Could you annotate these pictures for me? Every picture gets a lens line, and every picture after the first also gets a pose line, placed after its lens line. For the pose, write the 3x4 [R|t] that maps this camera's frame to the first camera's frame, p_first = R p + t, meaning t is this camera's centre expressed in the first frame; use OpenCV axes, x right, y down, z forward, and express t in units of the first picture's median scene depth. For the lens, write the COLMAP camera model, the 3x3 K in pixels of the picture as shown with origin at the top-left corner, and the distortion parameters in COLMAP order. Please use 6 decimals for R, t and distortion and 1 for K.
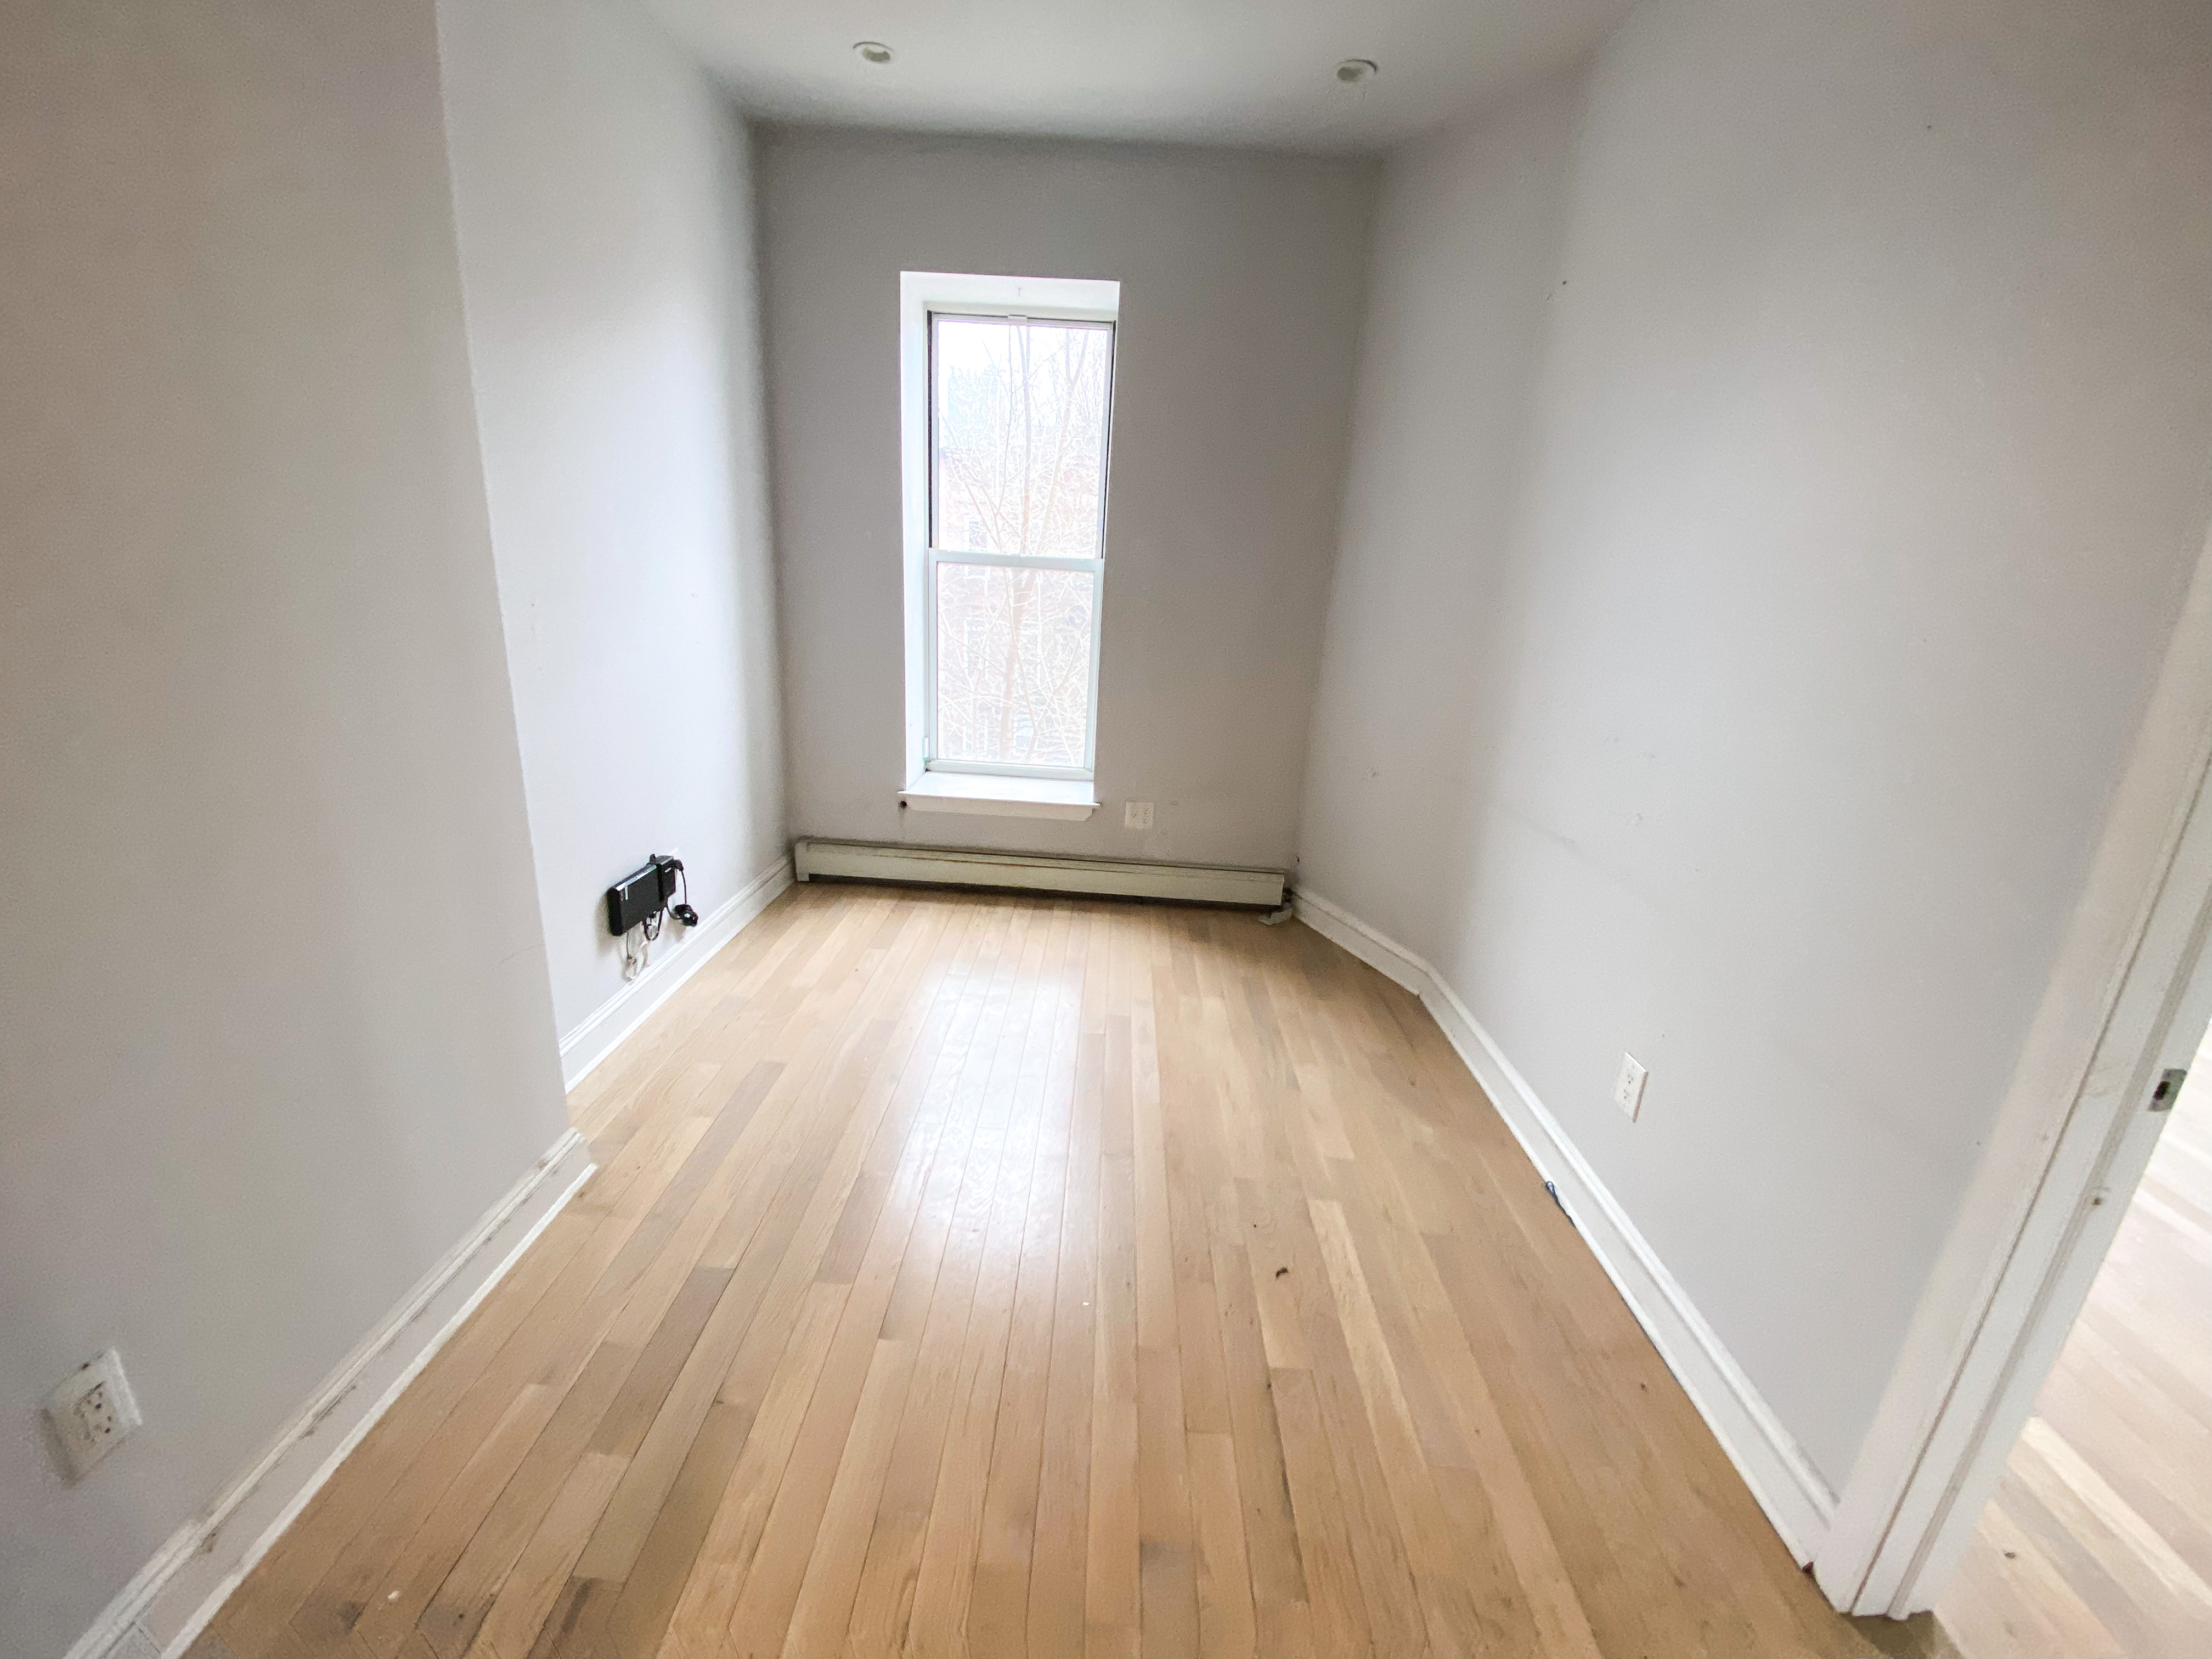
lens RADIAL K [[895.8, 0, 1106.0], [0, 895.8, 829.5], [0, 0, 1]] dist [0.026708, -0.023966]
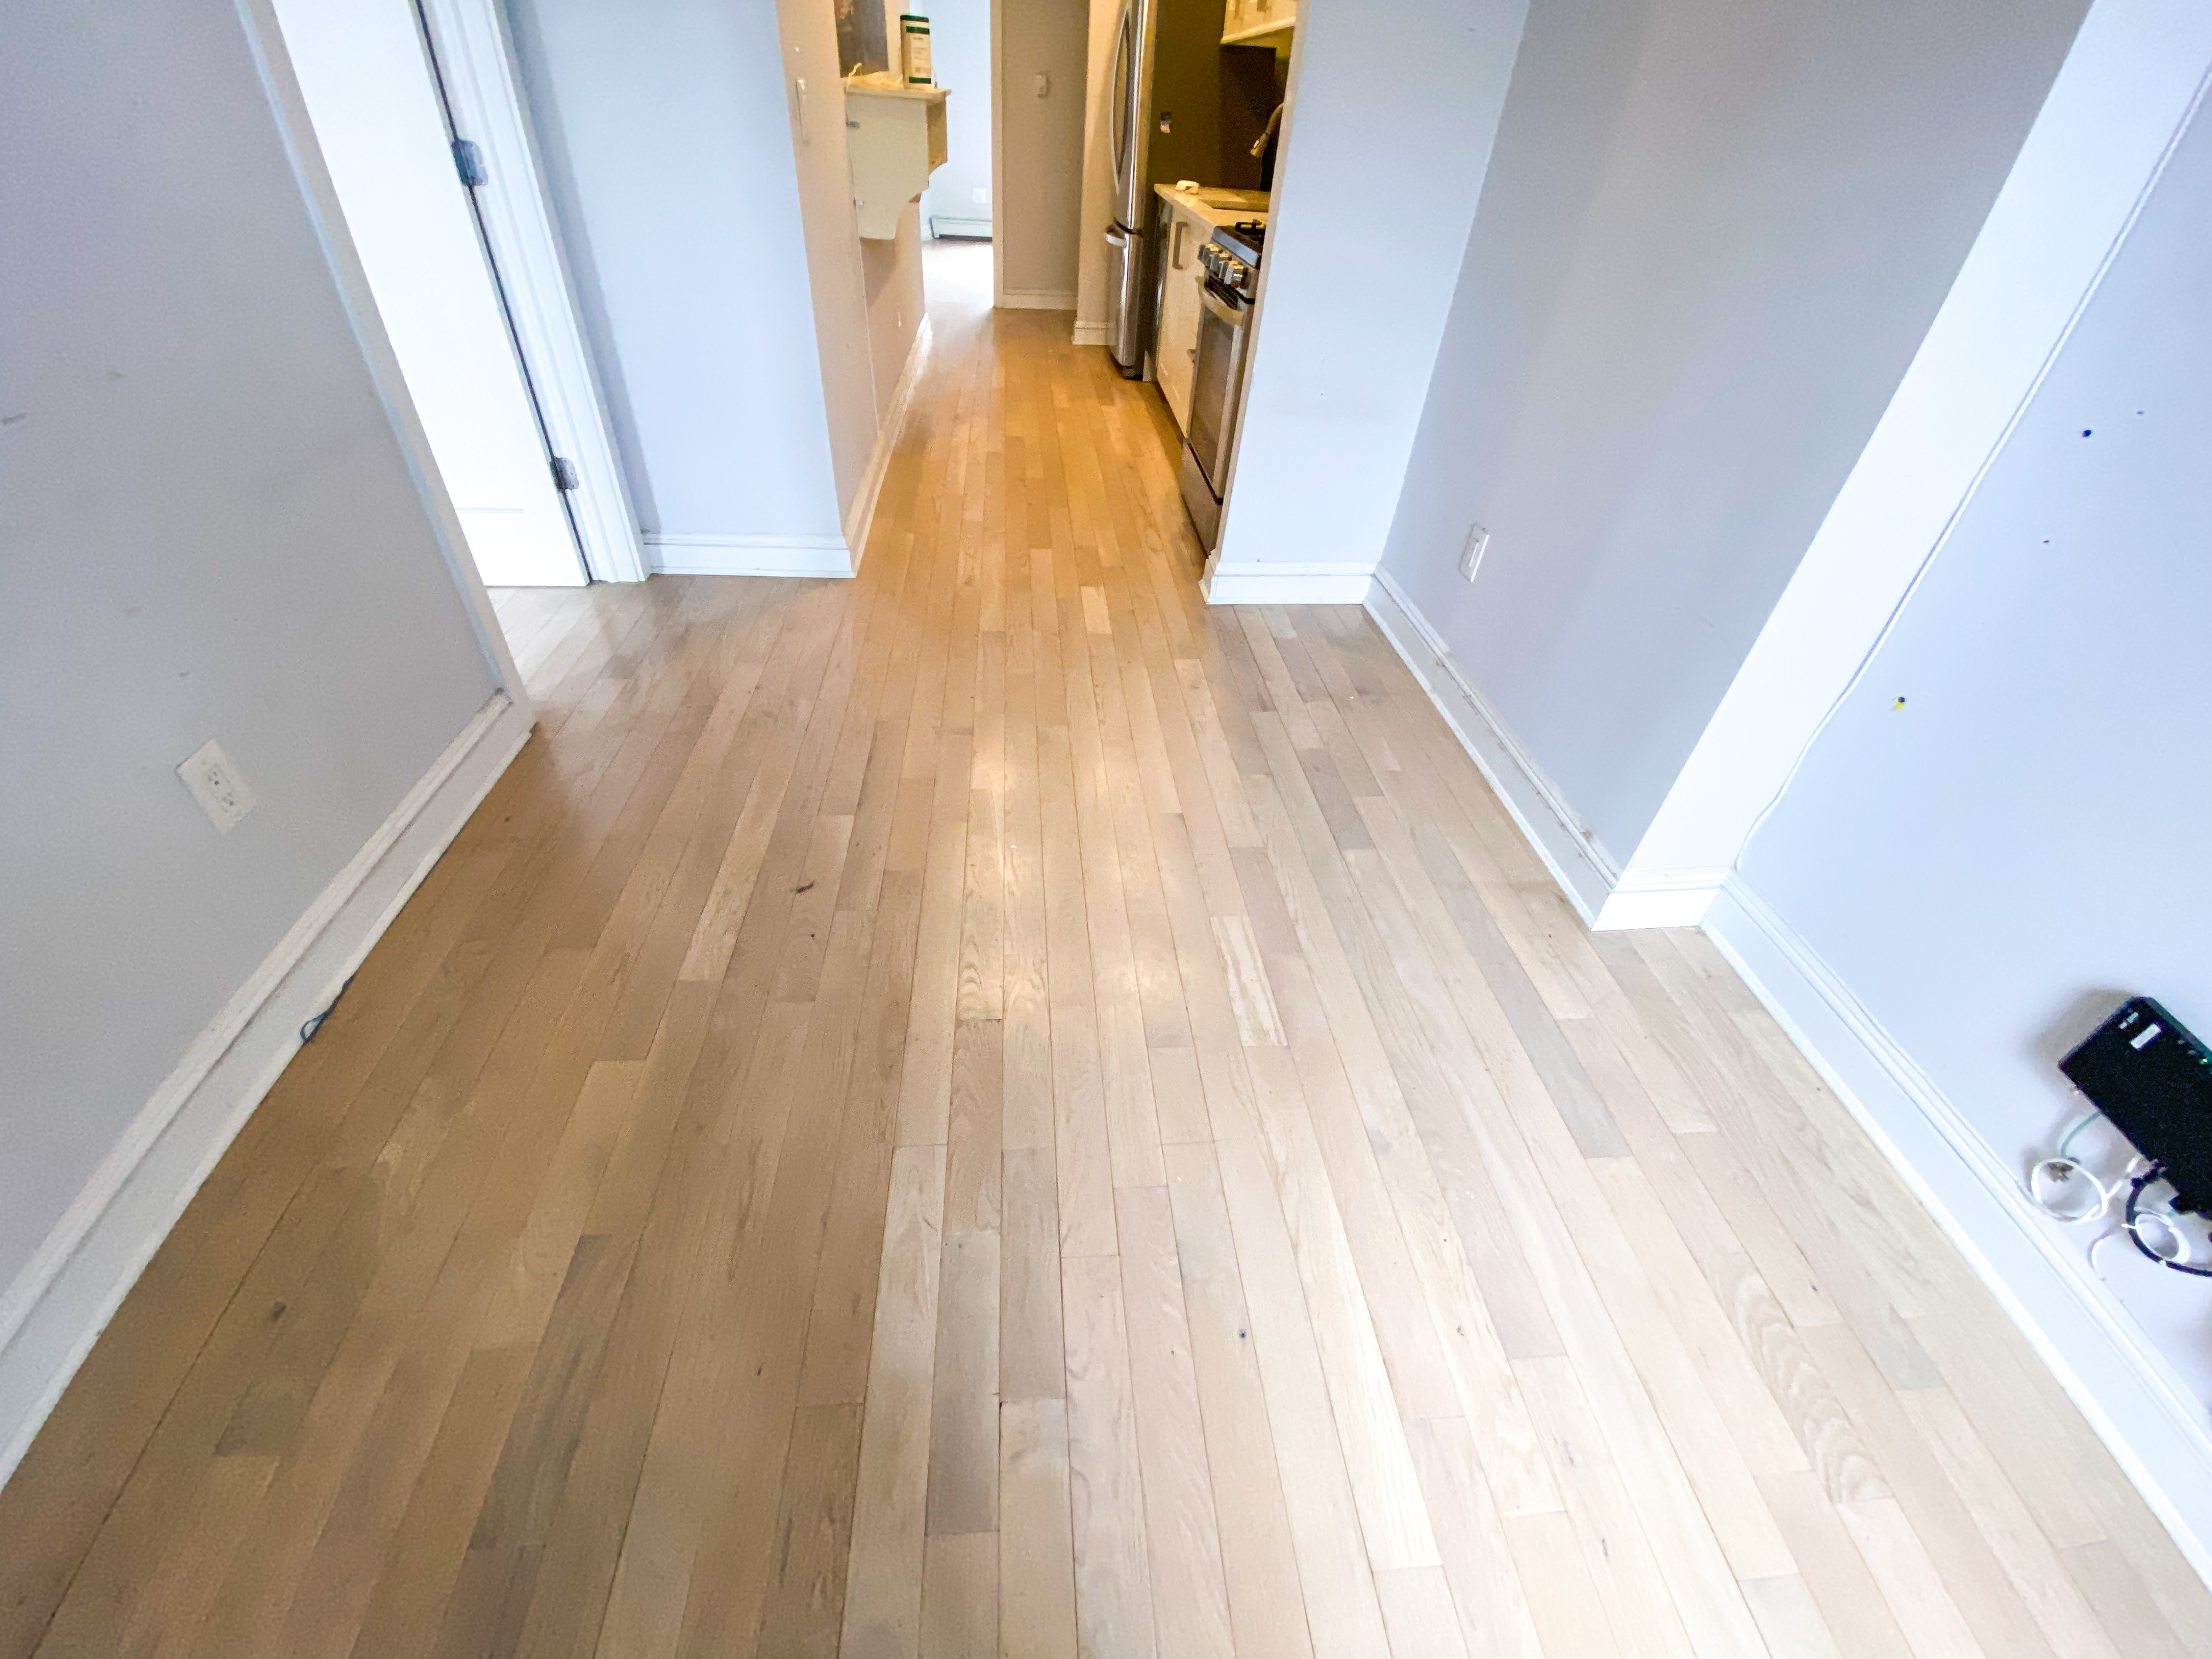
lens RADIAL K [[895.8, 0, 1106.0], [0, 895.8, 829.5], [0, 0, 1]] dist [0.026708, -0.023966]
pose [[-0.988444, -0.022545, -0.149904, 0.026513], [-0.136515, 0.562285, 0.815597, -0.346072], [0.065901, 0.826636, -0.558865, 1.492930]]
